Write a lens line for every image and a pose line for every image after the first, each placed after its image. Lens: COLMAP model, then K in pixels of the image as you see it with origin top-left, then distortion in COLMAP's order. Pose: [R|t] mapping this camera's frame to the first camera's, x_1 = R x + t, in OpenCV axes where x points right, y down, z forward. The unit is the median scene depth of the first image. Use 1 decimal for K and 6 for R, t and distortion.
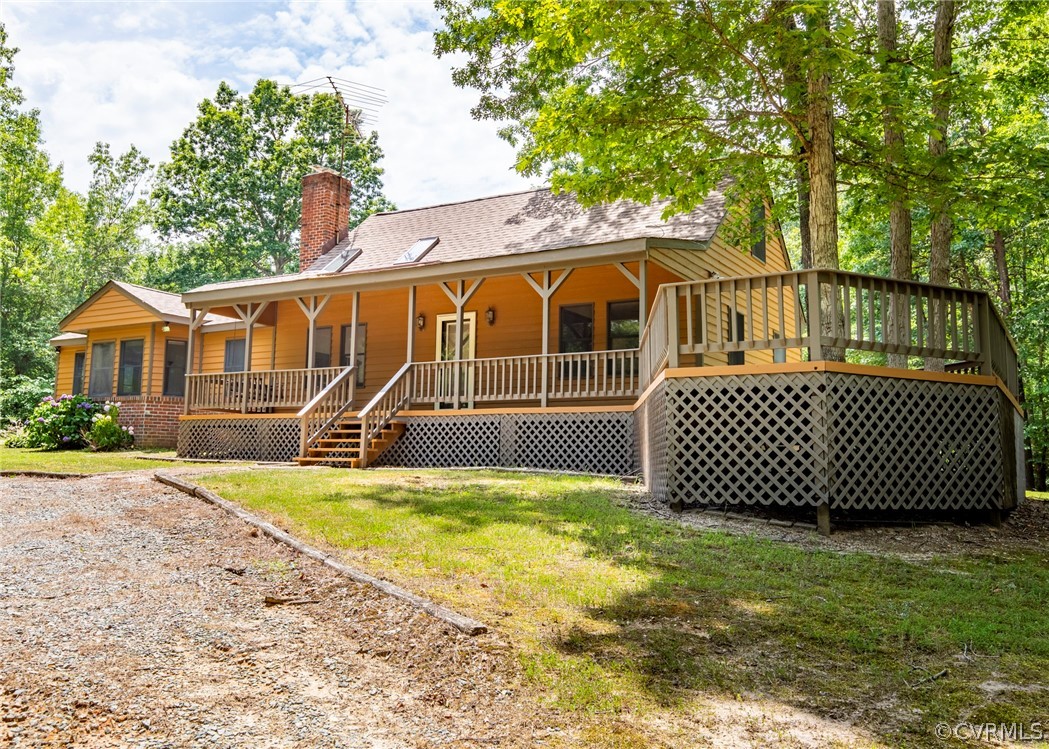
lens RADIAL K [[890.6, 0, 524.6], [0, 890.6, 373.9], [0, 0, 1]] dist [-0.004096, -0.000408]
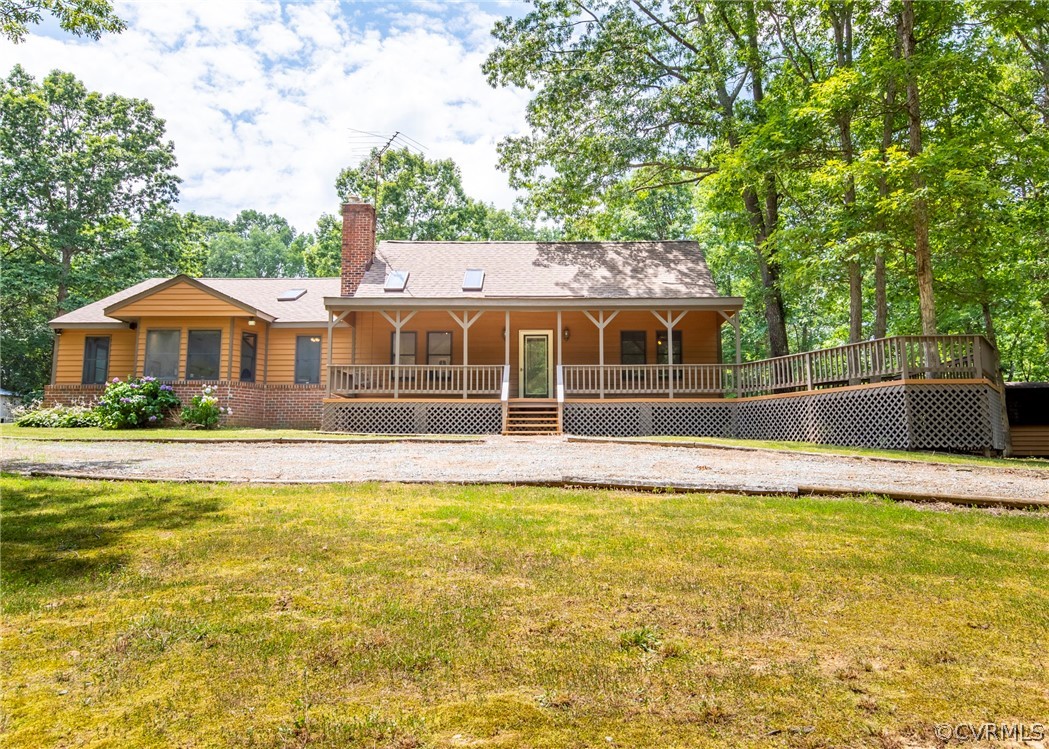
lens RADIAL K [[751.1, 0, 524.8], [0, 751.1, 372.4], [0, 0, 1]] dist [0.005094, 0.001339]
pose [[0.873040, 0.040749, 0.485944, -0.677209], [-0.037565, 0.999161, -0.016297, 0.018591], [-0.486200, -0.004027, 0.873838, -0.016949]]
